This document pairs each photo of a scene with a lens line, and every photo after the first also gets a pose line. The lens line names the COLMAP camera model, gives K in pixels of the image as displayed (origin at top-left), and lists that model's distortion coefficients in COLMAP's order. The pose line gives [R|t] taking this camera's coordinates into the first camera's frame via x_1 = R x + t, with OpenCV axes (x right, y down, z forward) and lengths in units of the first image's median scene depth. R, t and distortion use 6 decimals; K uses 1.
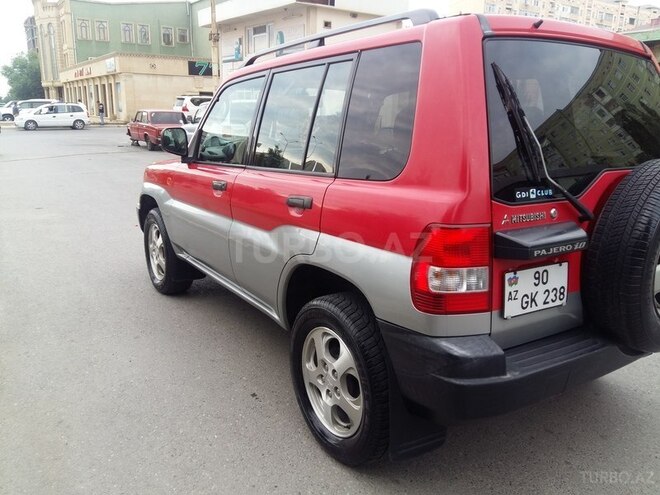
lens RADIAL K [[528.7, 0, 331.9], [0, 528.7, 247.0], [0, 0, 1]] dist [0.091596, -0.166169]
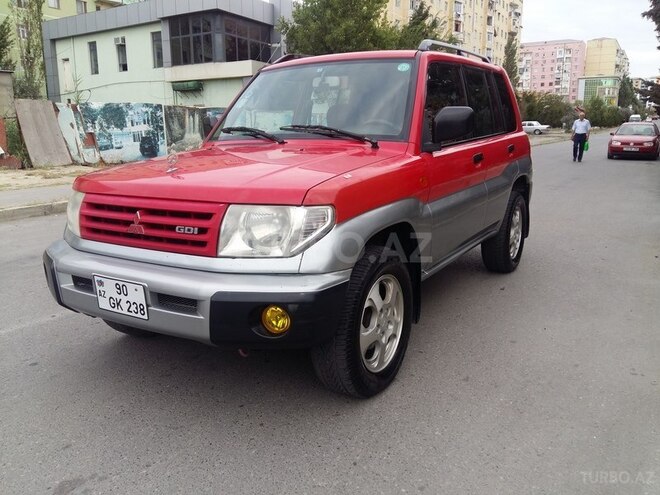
lens RADIAL K [[528.7, 0, 331.9], [0, 528.7, 247.0], [0, 0, 1]] dist [0.091596, -0.166169]
pose [[0.474646, 0.233328, -0.848687, 1.662062], [-0.129829, 0.972236, 0.194686, -0.345804], [0.870549, 0.017777, 0.491760, 0.811604]]
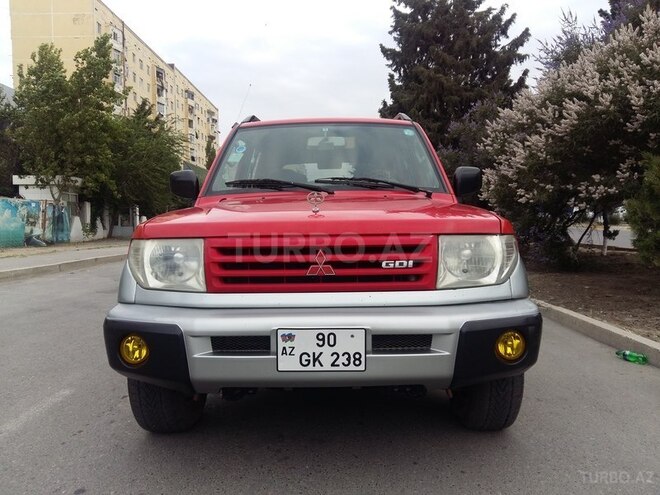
lens RADIAL K [[528.7, 0, 331.9], [0, 528.7, 247.0], [0, 0, 1]] dist [0.091596, -0.166169]
pose [[0.859247, 0.068504, -0.506954, 0.921380], [-0.103363, 0.993802, -0.040900, -0.083109], [0.501010, 0.087544, 0.861002, 0.085352]]
